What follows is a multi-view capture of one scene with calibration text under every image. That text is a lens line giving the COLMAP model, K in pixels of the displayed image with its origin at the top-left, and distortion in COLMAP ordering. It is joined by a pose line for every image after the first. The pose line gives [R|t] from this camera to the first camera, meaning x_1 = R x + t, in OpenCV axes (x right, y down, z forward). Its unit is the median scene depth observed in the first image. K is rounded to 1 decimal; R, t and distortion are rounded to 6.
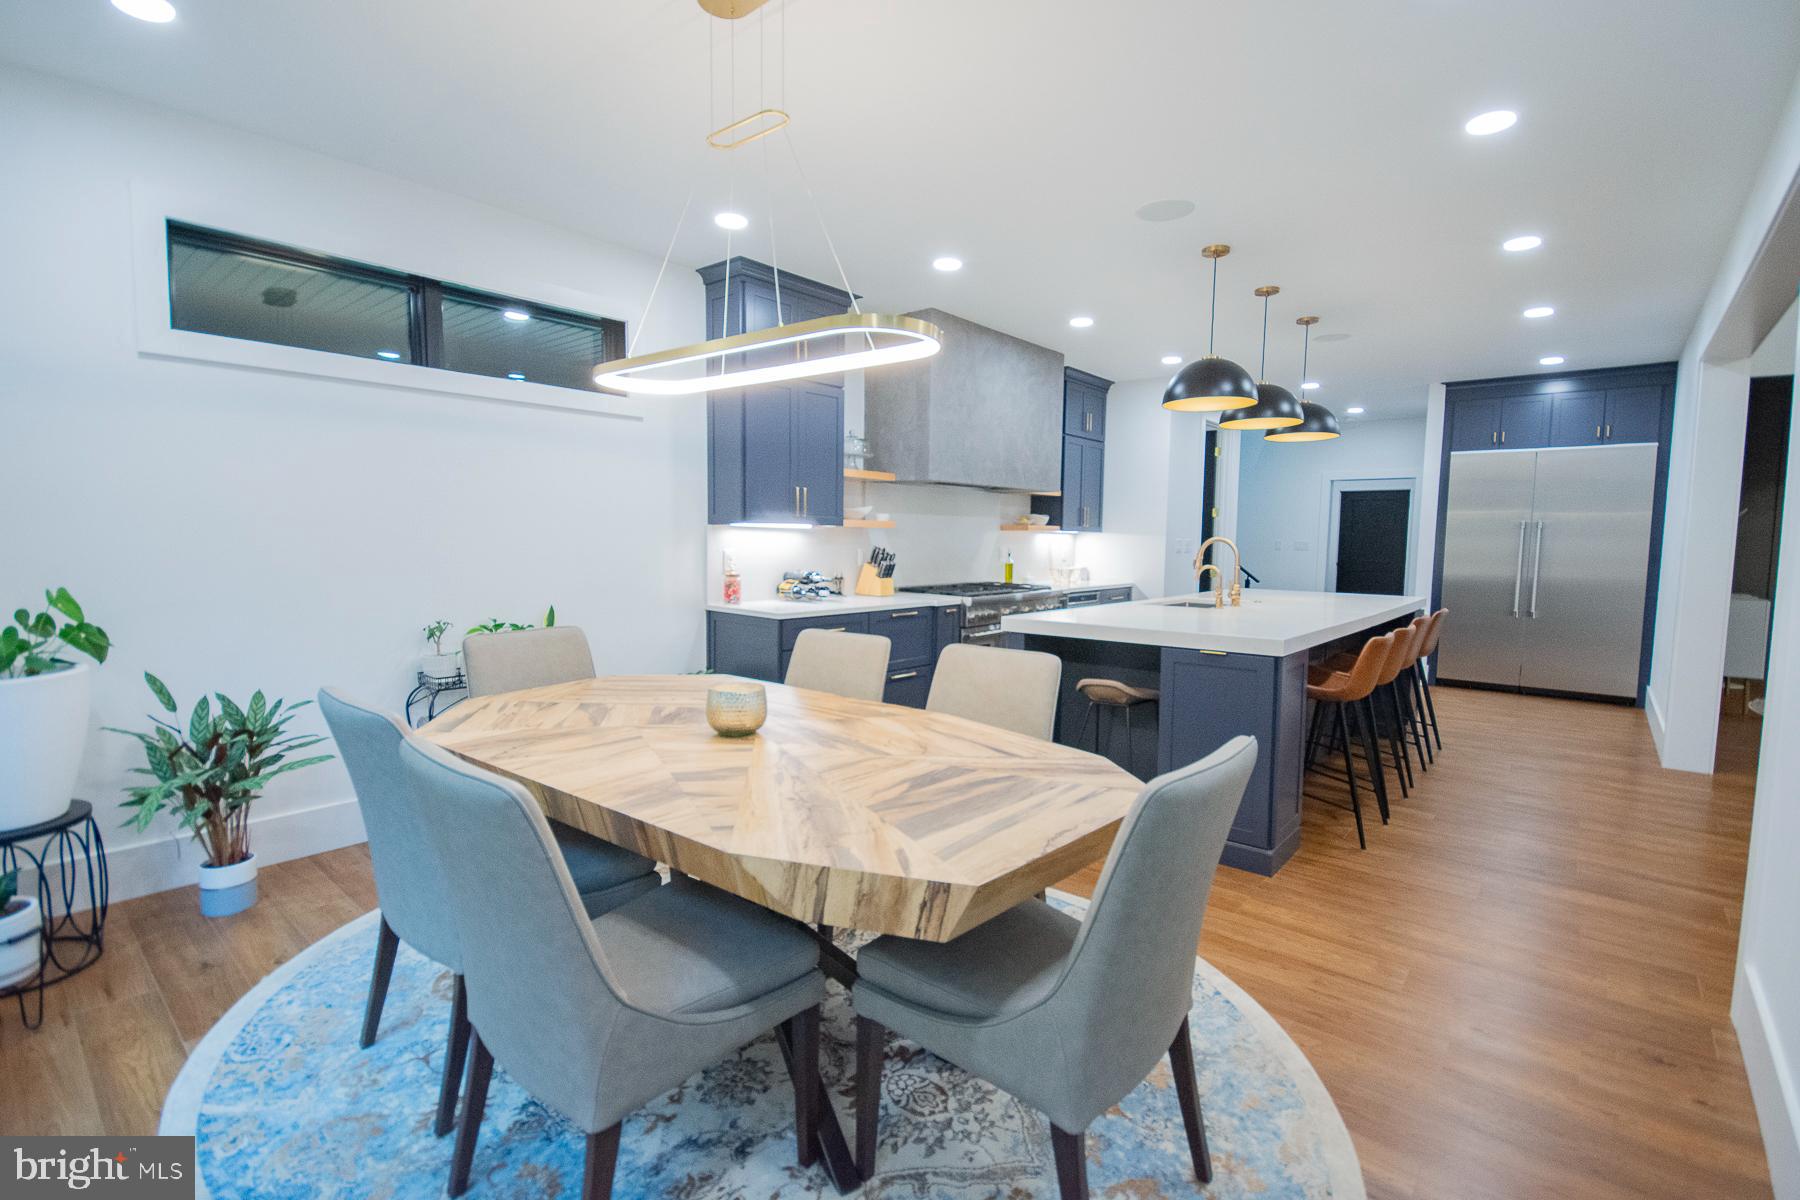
lens RADIAL K [[807.6, 0, 897.4], [0, 807.6, 604.4], [0, 0, 1]] dist [-0.001017, -0.000710]
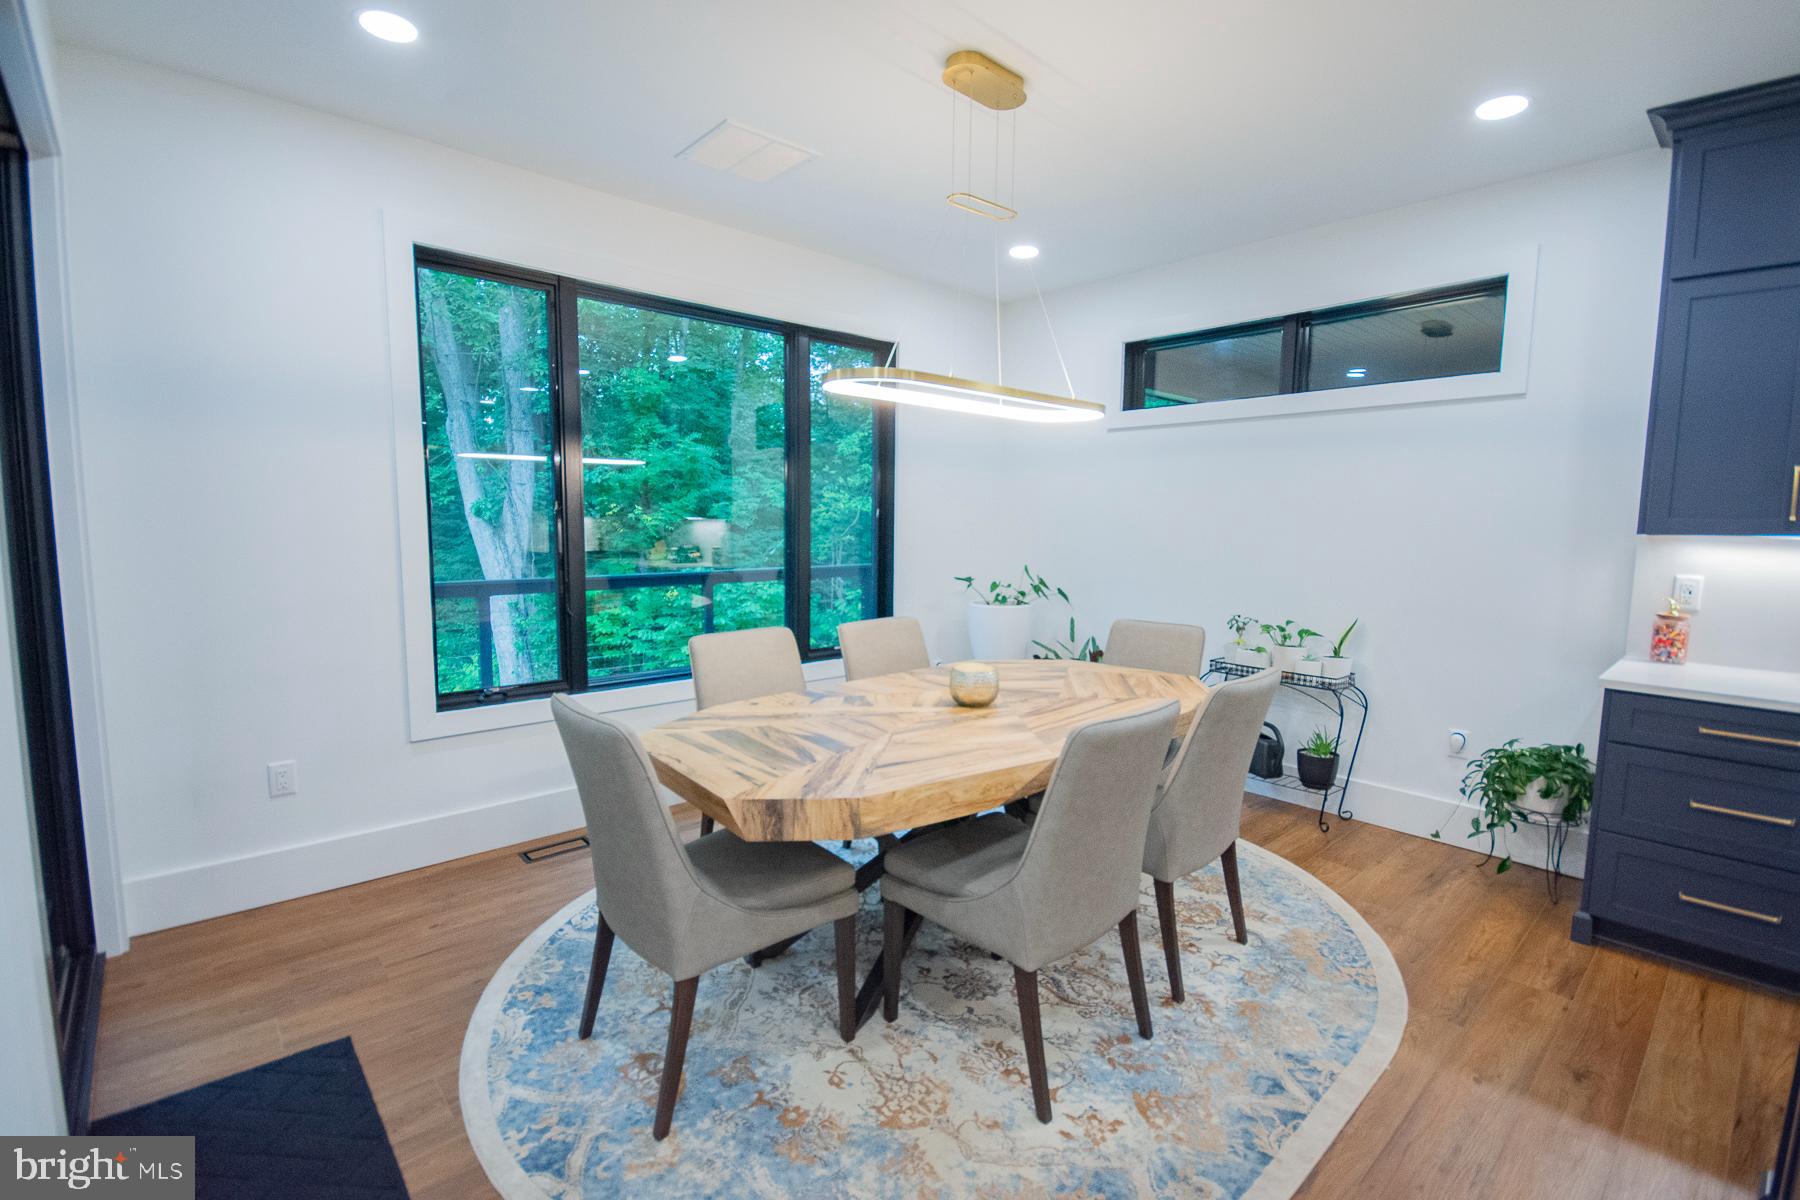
lens RADIAL K [[807.6, 0, 897.4], [0, 807.6, 604.4], [0, 0, 1]] dist [-0.001017, -0.000710]
pose [[-0.124559, 0.092442, -0.987897, 0.445756], [-0.098880, 0.989538, 0.105063, -0.047636], [0.987273, 0.110769, -0.114115, 0.448825]]
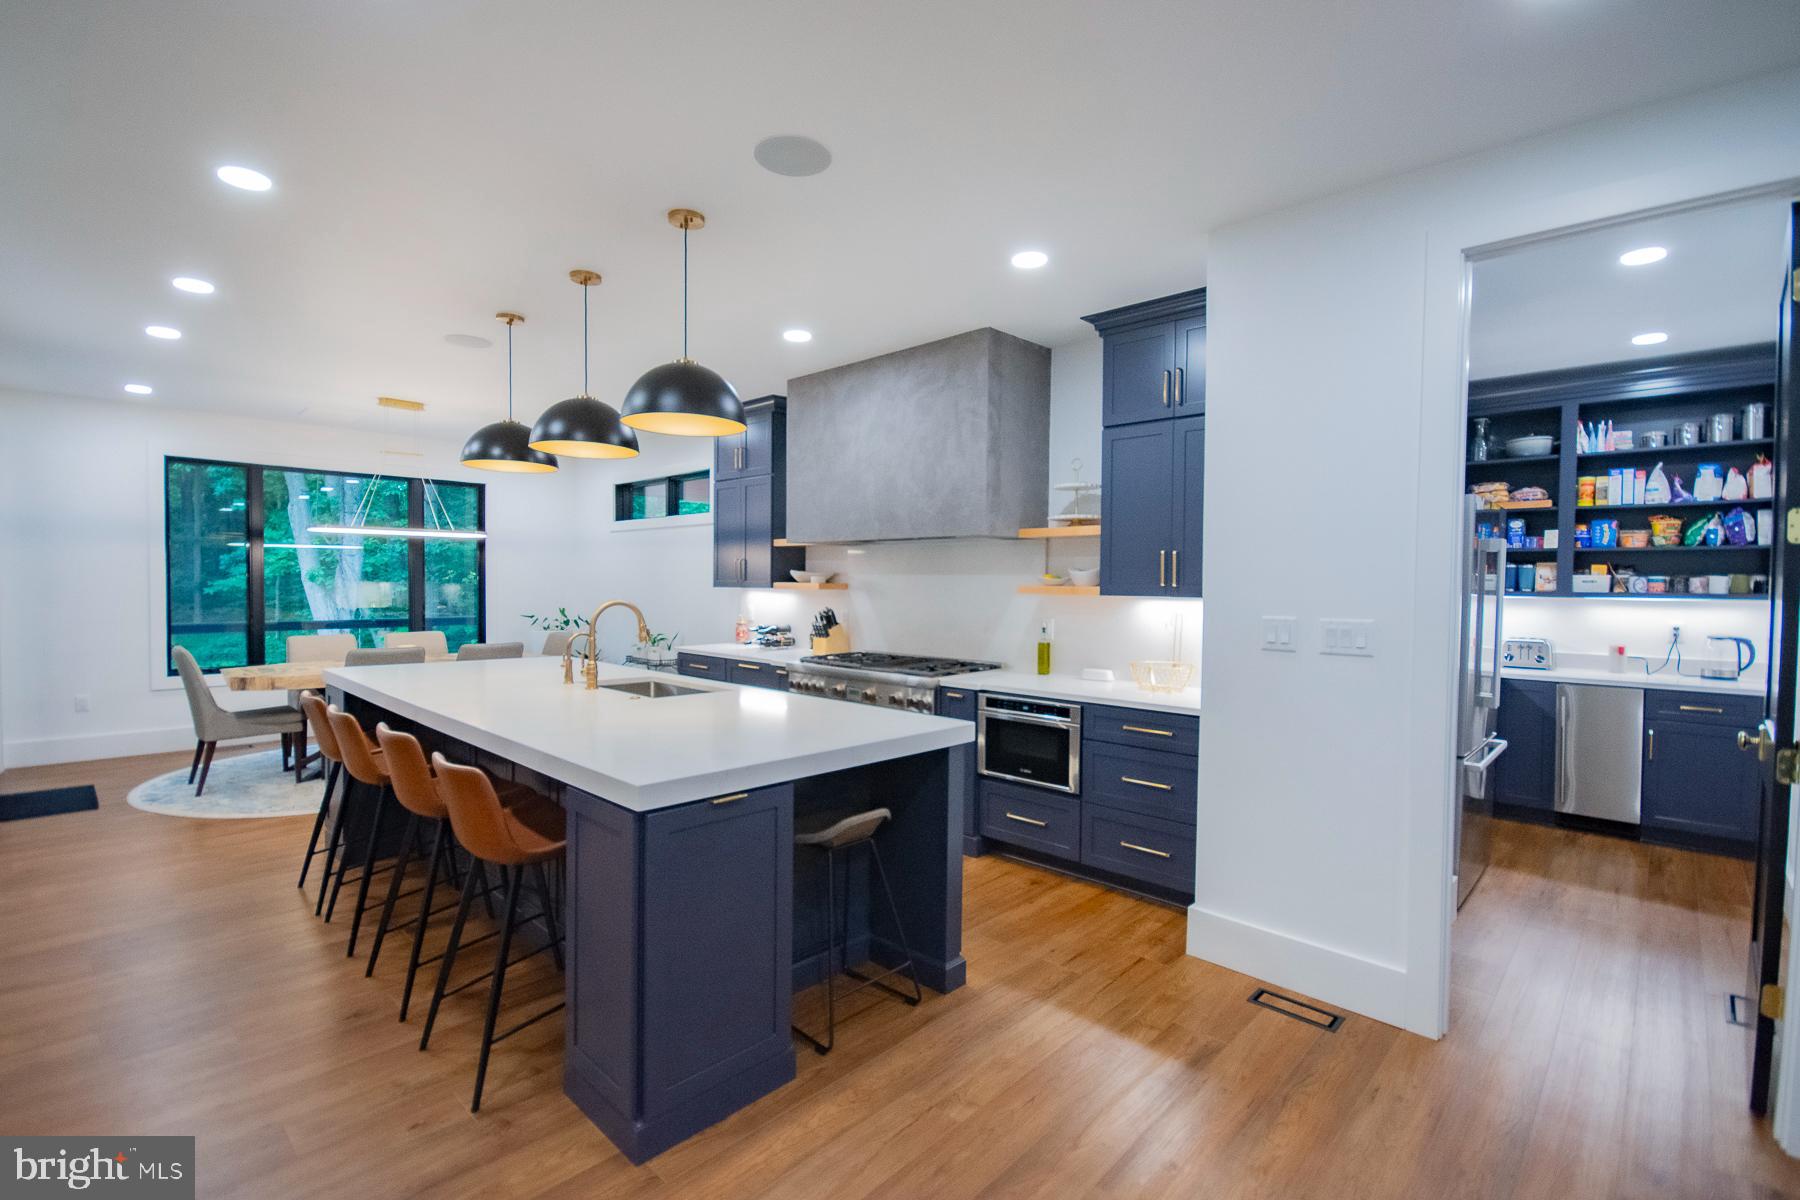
lens RADIAL K [[830.5, 0, 900.0], [0, 830.5, 600.0], [0, 0, 1]] dist [0.010913, 0.000271]
pose [[-0.061913, 0.009218, -0.998039, 1.132425], [-0.095348, 0.995329, 0.015108, -0.115835], [0.993517, 0.096097, -0.060745, 1.259009]]
